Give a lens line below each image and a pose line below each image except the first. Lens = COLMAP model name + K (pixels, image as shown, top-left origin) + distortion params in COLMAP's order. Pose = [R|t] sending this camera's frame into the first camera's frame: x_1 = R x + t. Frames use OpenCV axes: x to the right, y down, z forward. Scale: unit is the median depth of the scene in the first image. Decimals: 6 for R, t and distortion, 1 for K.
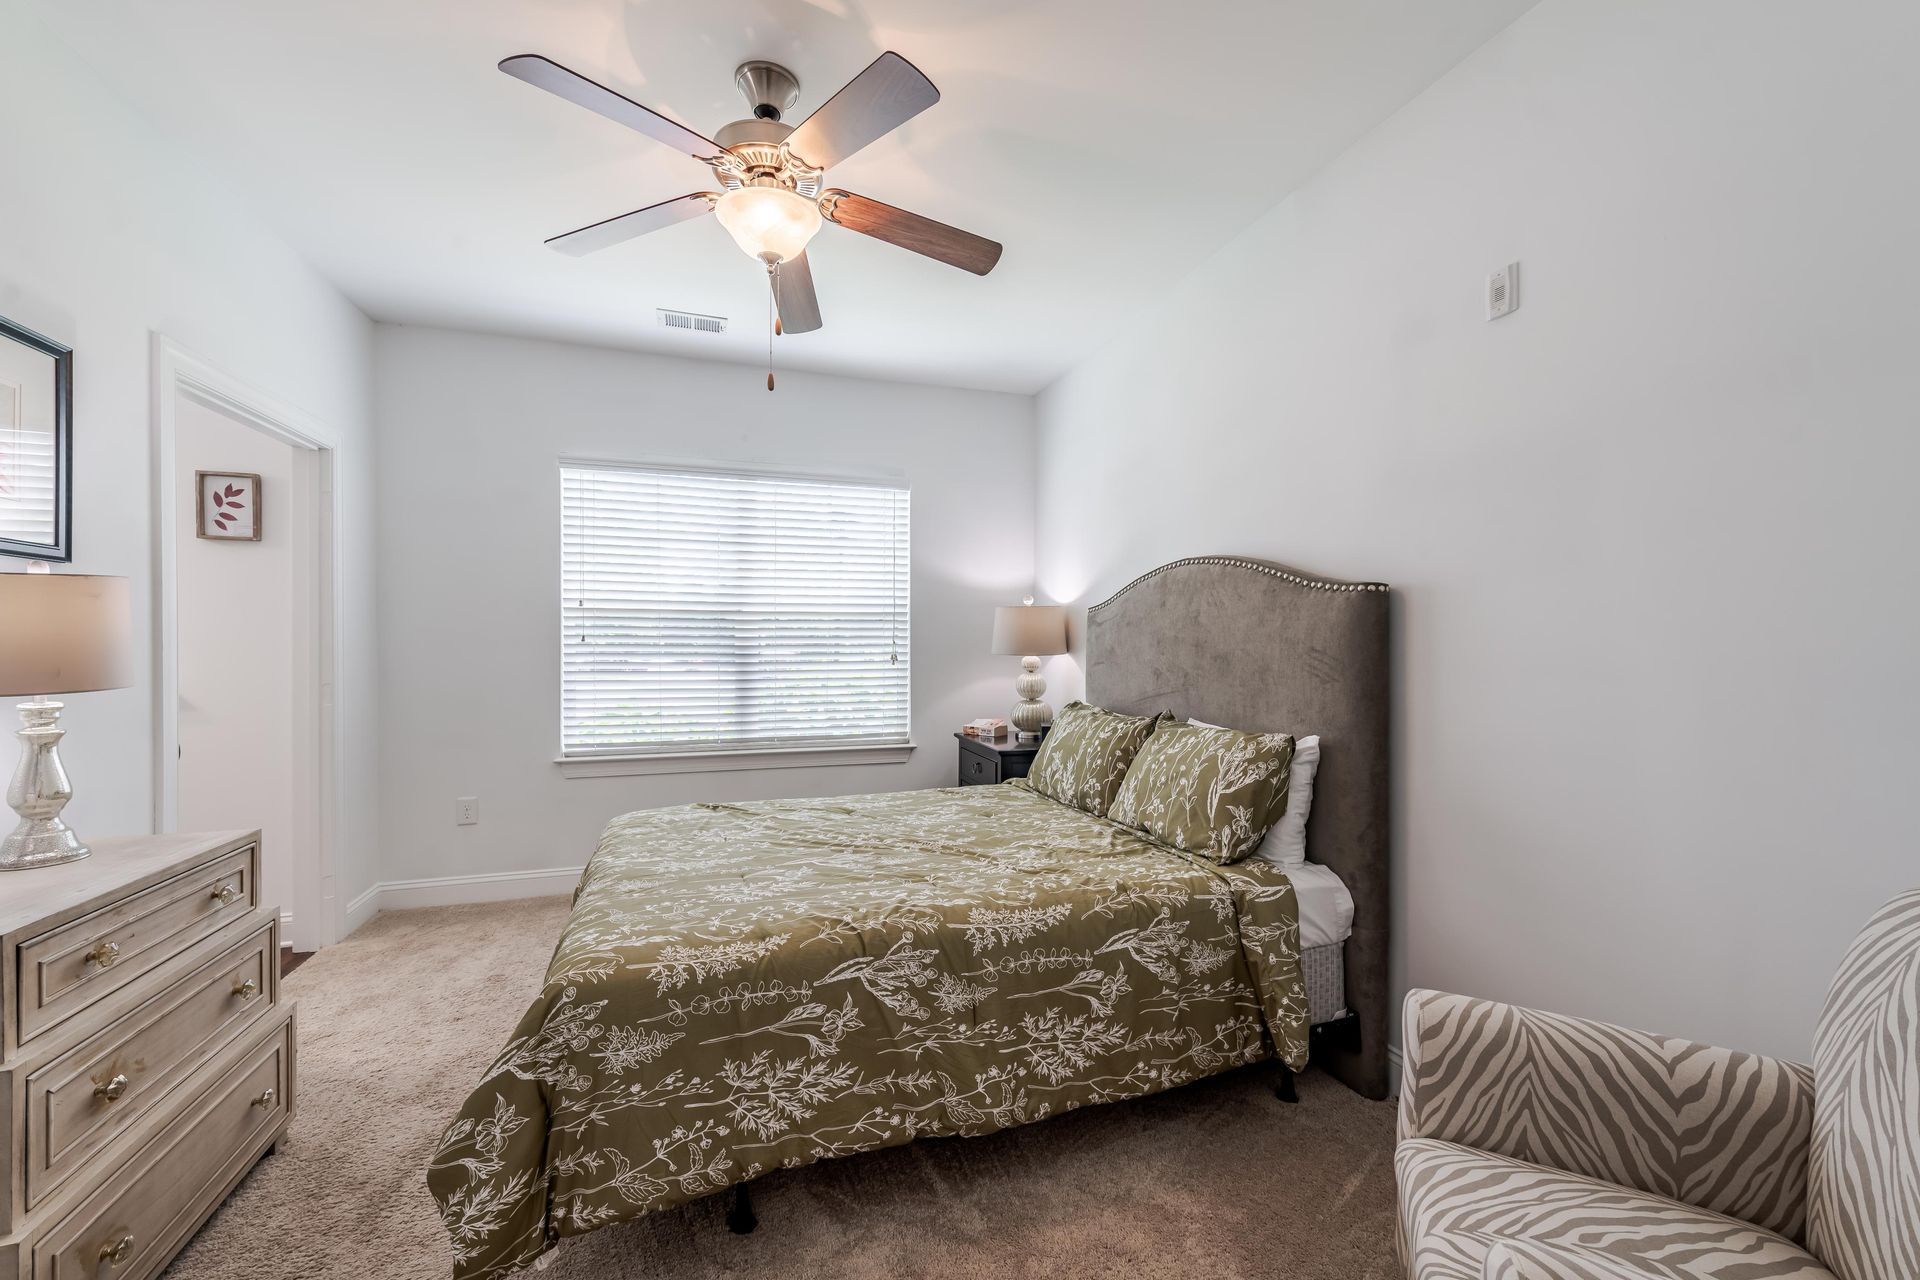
lens RADIAL K [[767.8, 0, 965.3], [0, 767.8, 637.4], [0, 0, 1]] dist [0.004358, -0.000099]
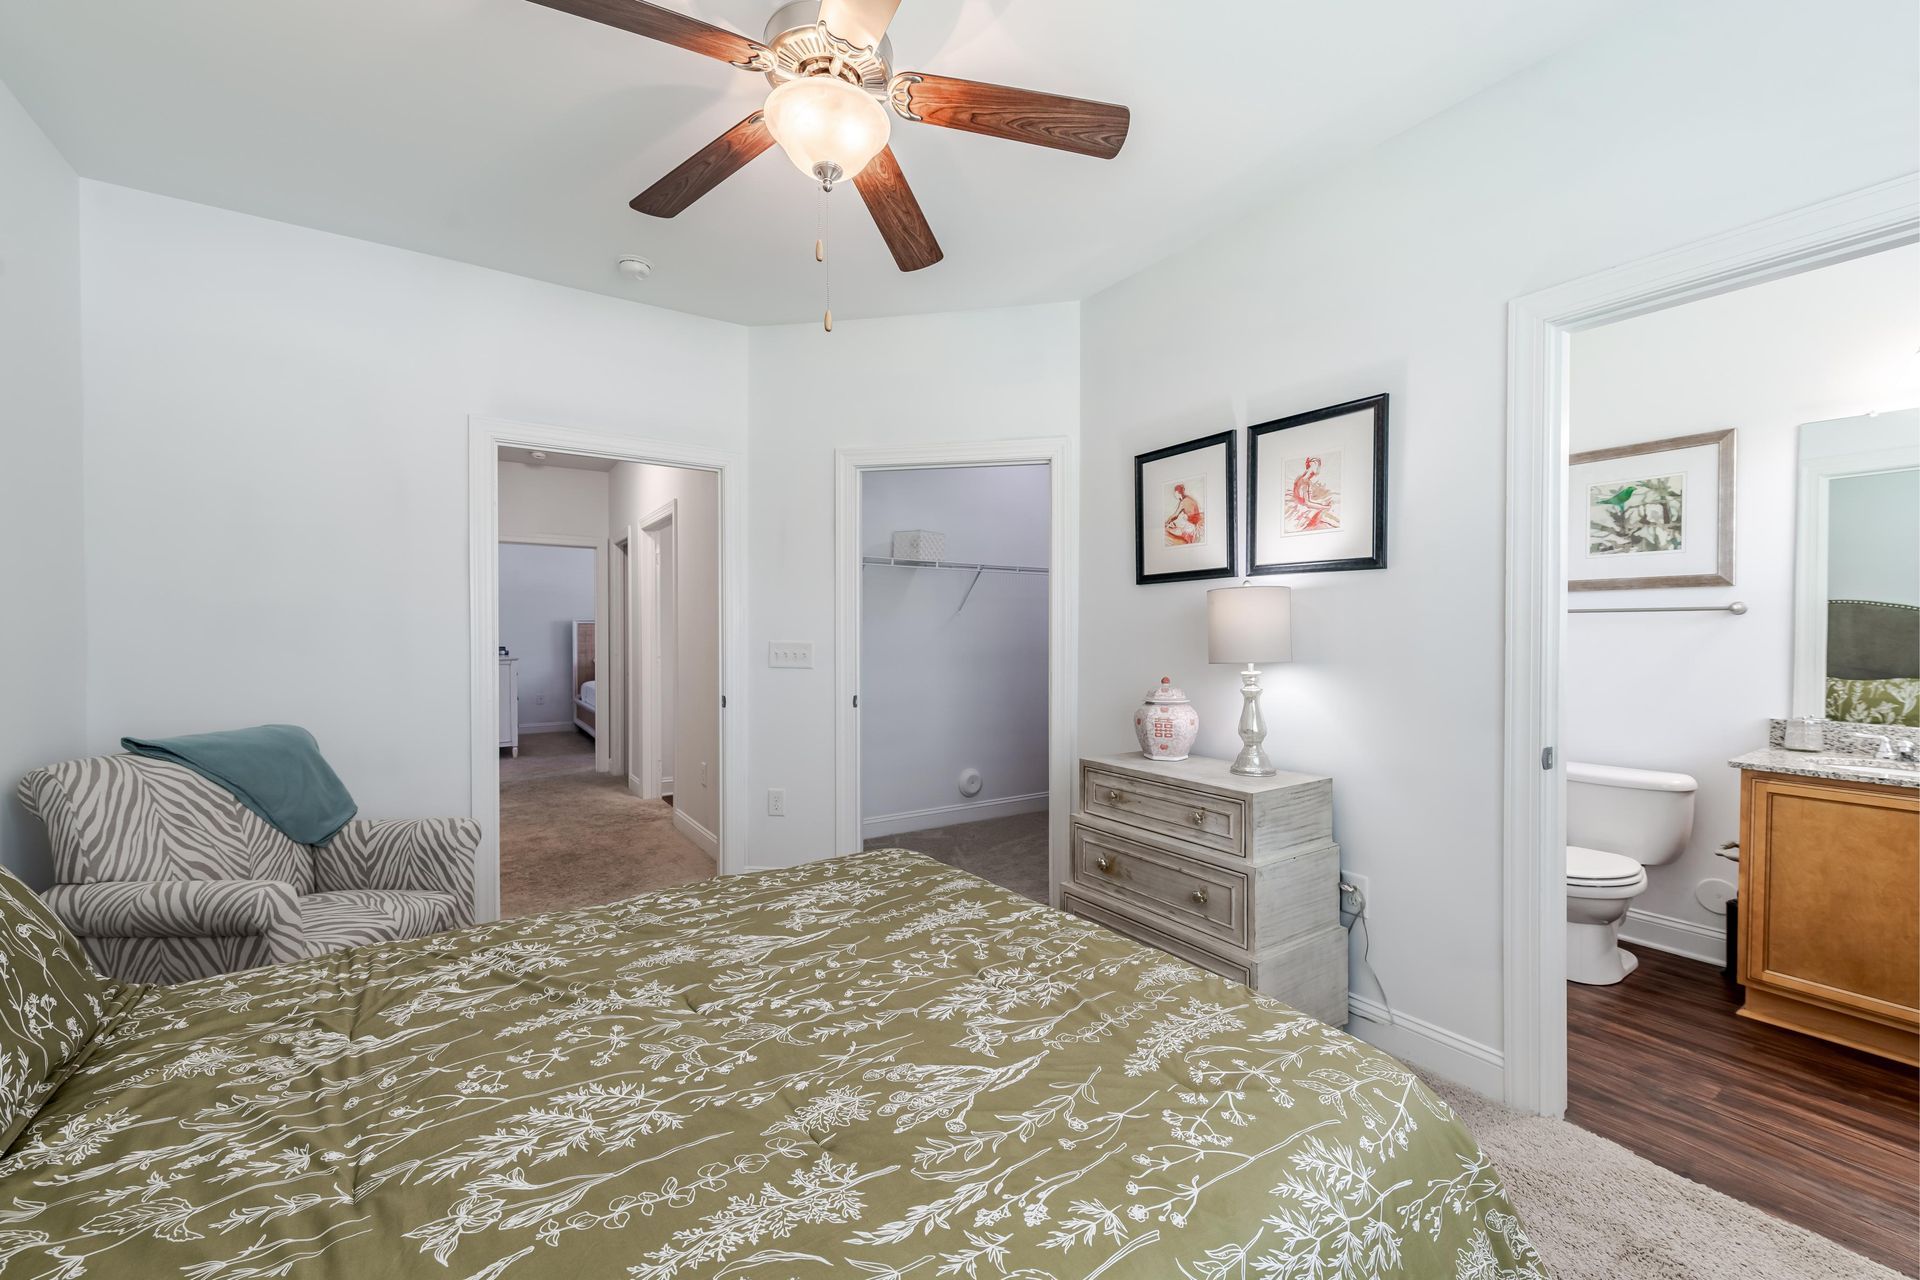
lens RADIAL K [[767.8, 0, 955.5], [0, 767.8, 641.0], [0, 0, 1]] dist [0.004358, -0.000099]
pose [[-0.963819, 0.003383, -0.266535, -0.169321], [0.000592, 0.999944, 0.010552, 0.005831], [0.266556, 0.010012, -0.963767, 1.910587]]
